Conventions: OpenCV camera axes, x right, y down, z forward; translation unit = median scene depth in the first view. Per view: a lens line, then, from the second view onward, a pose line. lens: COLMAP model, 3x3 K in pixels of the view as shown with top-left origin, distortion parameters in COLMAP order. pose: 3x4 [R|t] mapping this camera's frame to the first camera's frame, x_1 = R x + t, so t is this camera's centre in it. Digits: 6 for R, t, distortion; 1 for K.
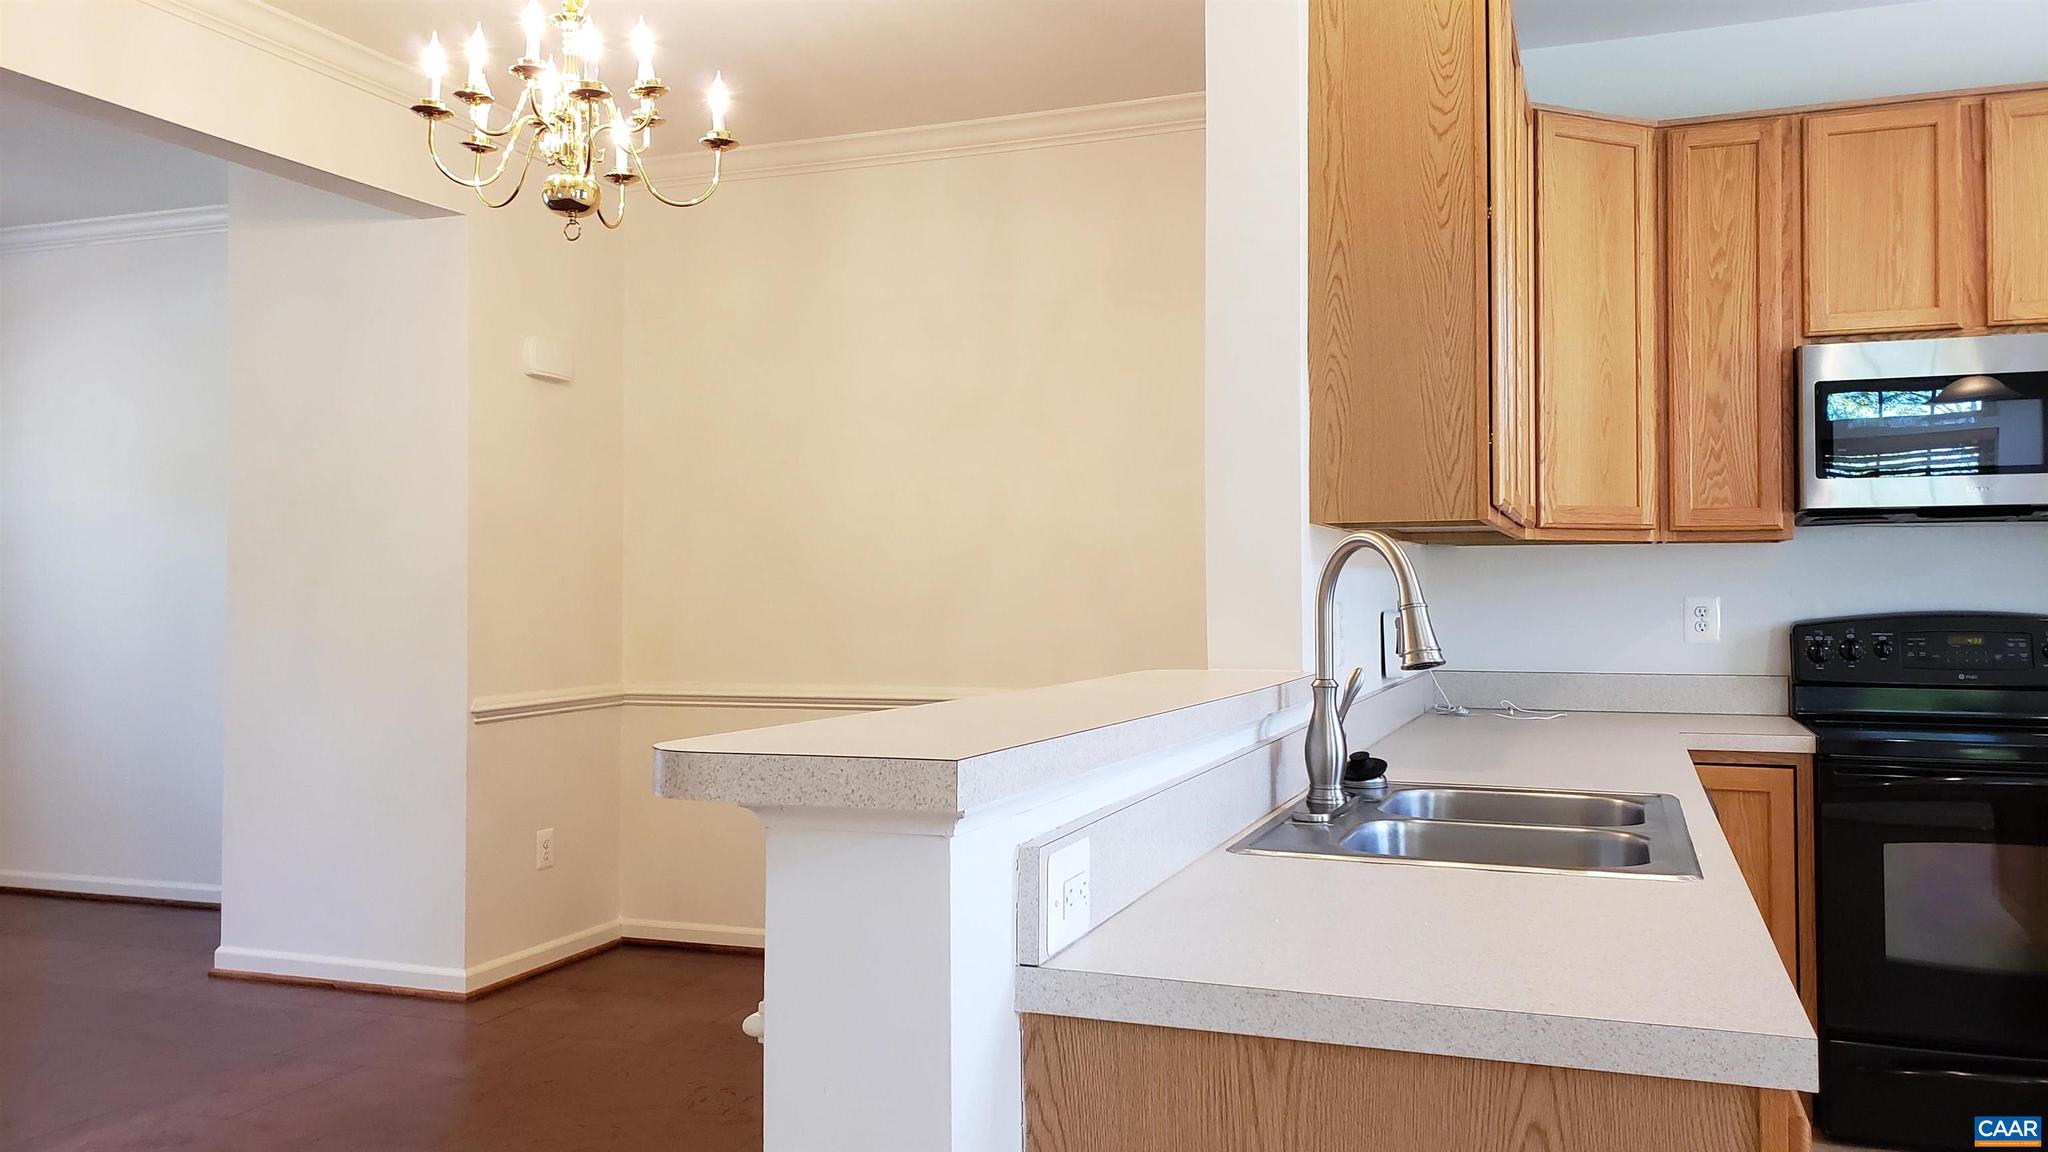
lens RADIAL K [[1584.1, 0, 977.9], [0, 1584.1, 564.6], [0, 0, 1]] dist [0.031578, -0.004282]
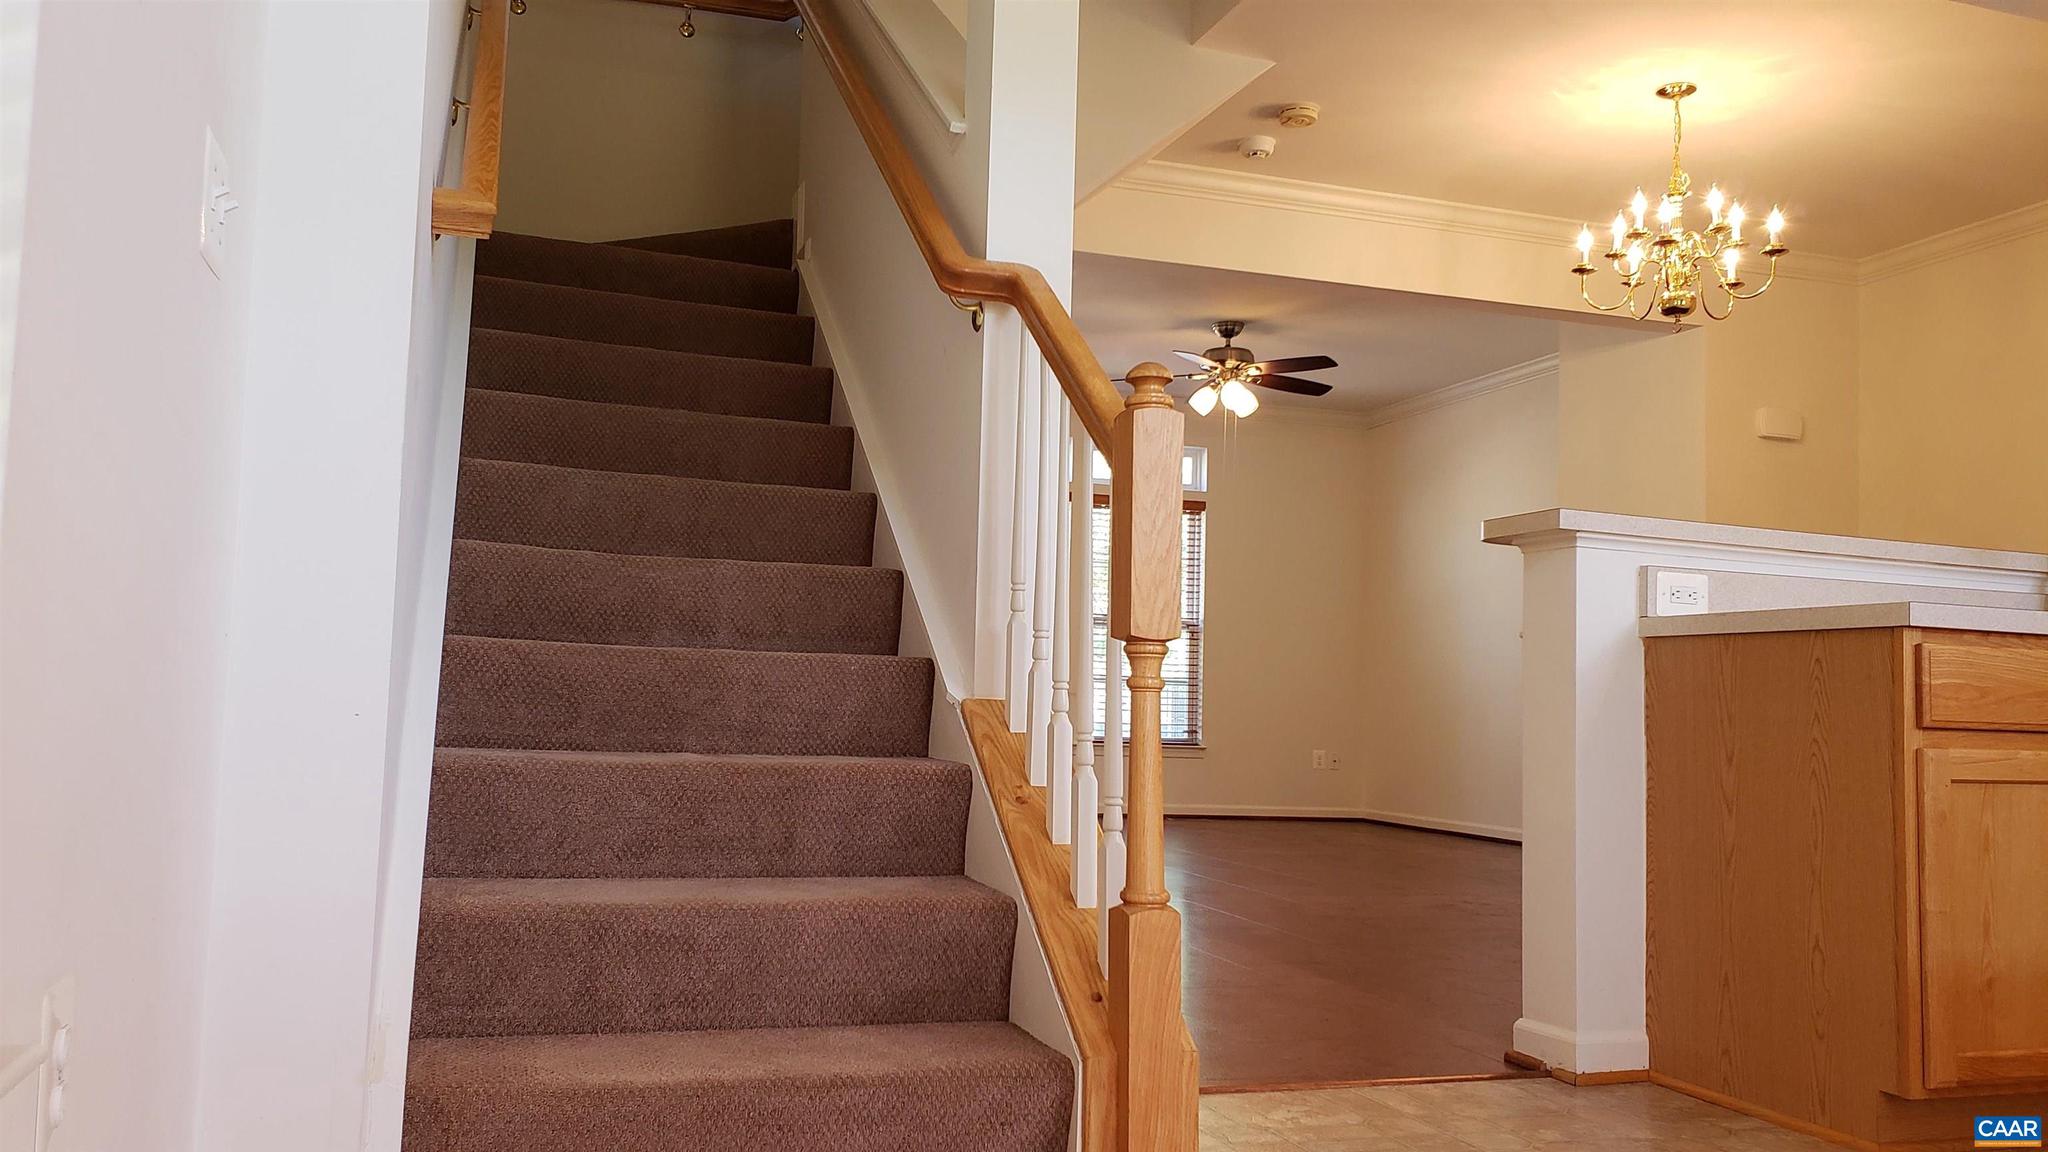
lens RADIAL K [[1573.7, 0, 1022.9], [0, 1573.7, 580.9], [0, 0, 1]] dist [0.124838, -0.268636]
pose [[0.648015, -0.038300, -0.760664, 0.504943], [-0.019944, 0.997539, -0.067217, 0.157350], [0.761366, 0.058729, 0.645657, -0.488214]]
